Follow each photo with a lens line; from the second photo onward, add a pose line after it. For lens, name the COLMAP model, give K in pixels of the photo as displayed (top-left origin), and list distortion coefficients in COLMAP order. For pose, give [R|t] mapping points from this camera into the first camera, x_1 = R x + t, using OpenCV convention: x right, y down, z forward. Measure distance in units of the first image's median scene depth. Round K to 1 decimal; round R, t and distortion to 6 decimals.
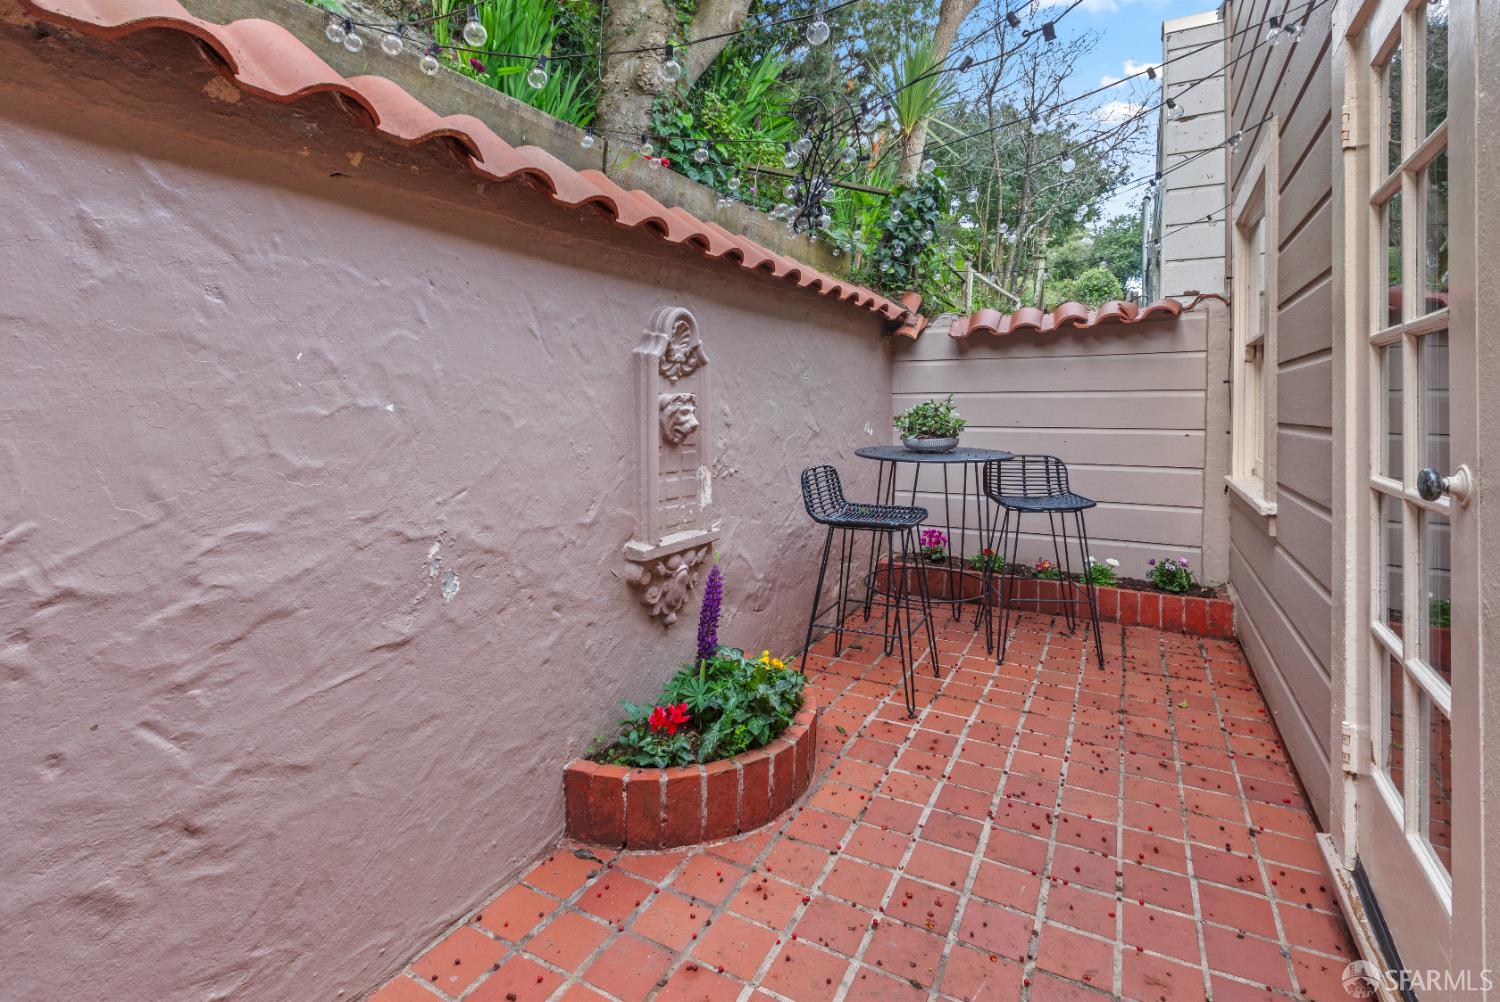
lens RADIAL K [[686.4, 0, 756.4], [0, 686.4, 368.7], [0, 0, 1]] dist [0.001160, 0.000273]
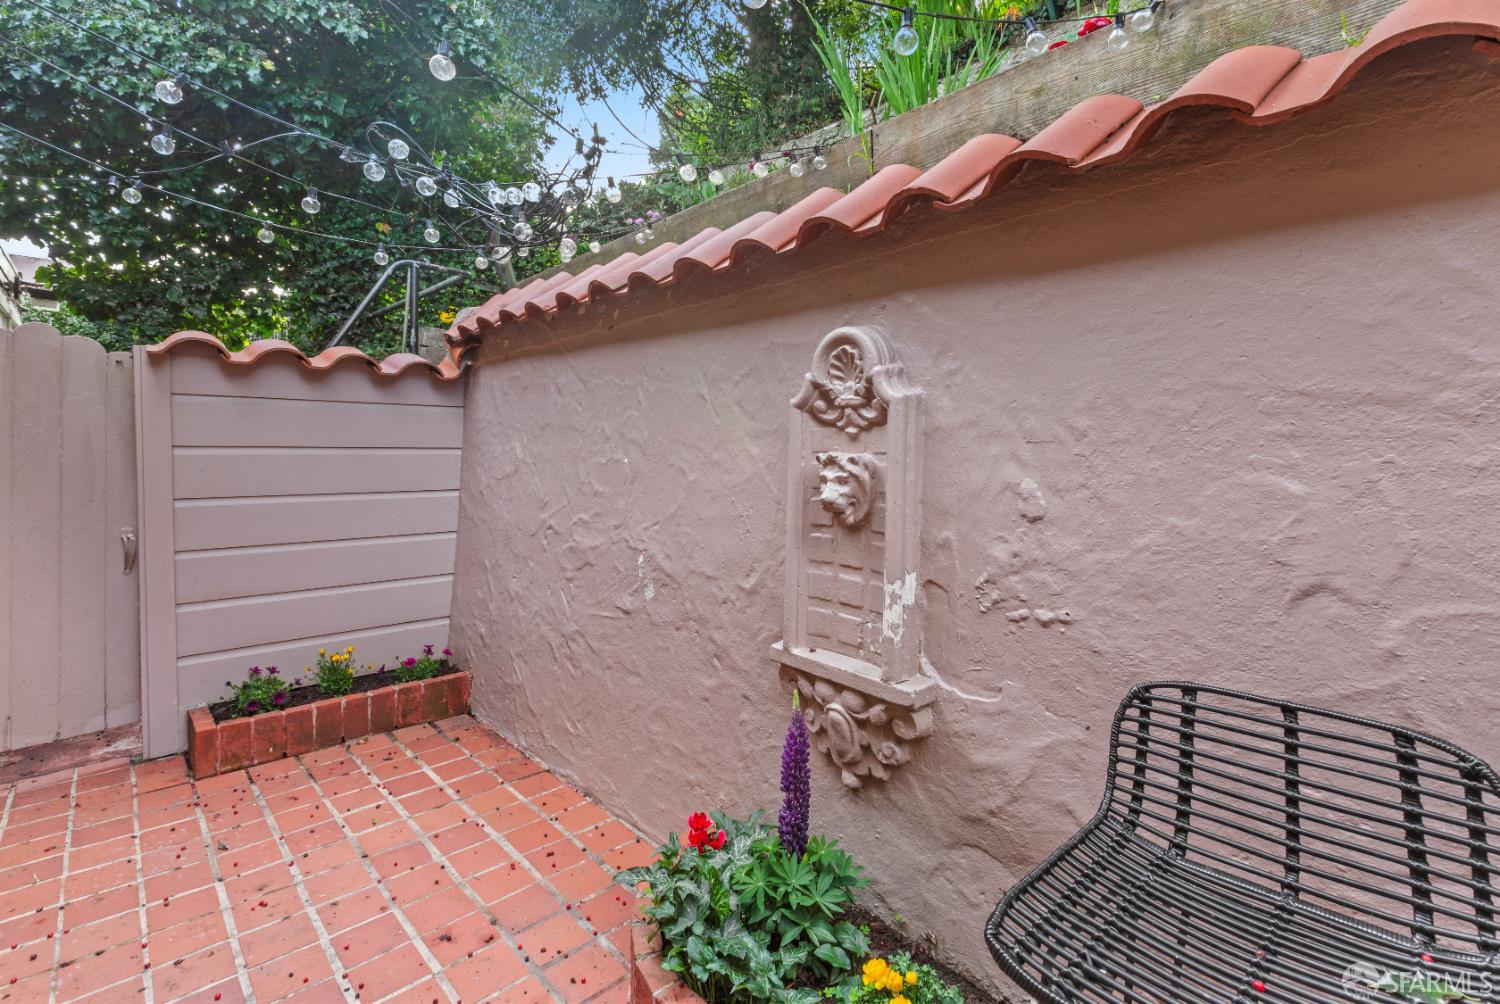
lens RADIAL K [[669.4, 0, 746.0], [0, 669.4, 432.4], [0, 0, 1]] dist [0.000049, 0.000030]
pose [[-0.296902, -0.032826, -0.954344, 0.714540], [0.026717, 0.998732, -0.042665, 0.054636], [0.954534, -0.038165, -0.295648, 1.426769]]
